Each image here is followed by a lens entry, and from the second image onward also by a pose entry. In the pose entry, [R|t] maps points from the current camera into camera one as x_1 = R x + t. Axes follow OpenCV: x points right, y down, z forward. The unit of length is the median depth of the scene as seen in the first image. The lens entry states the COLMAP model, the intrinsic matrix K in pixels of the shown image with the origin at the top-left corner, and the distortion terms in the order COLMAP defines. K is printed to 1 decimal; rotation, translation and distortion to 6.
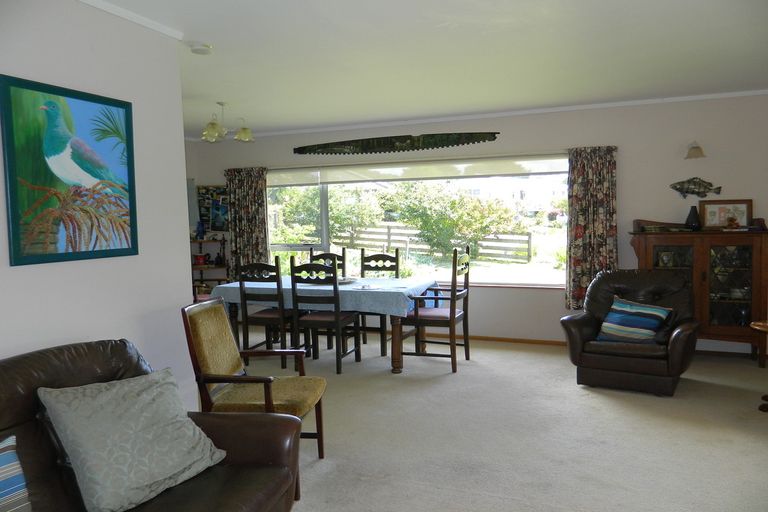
lens RADIAL K [[571.3, 0, 379.7], [0, 571.3, 255.5], [0, 0, 1]] dist [0.003336, -0.003807]
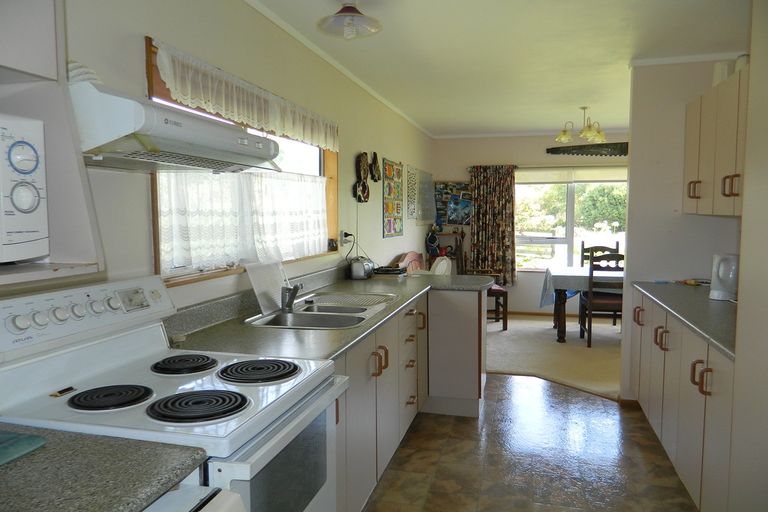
lens RADIAL K [[571.3, 0, 379.7], [0, 571.3, 255.5], [0, 0, 1]] dist [0.003336, -0.003807]
pose [[0.990186, 0.004804, 0.139672, -0.753170], [-0.005581, 0.999971, 0.005175, 0.012664], [-0.139643, -0.005904, 0.990184, -0.029875]]
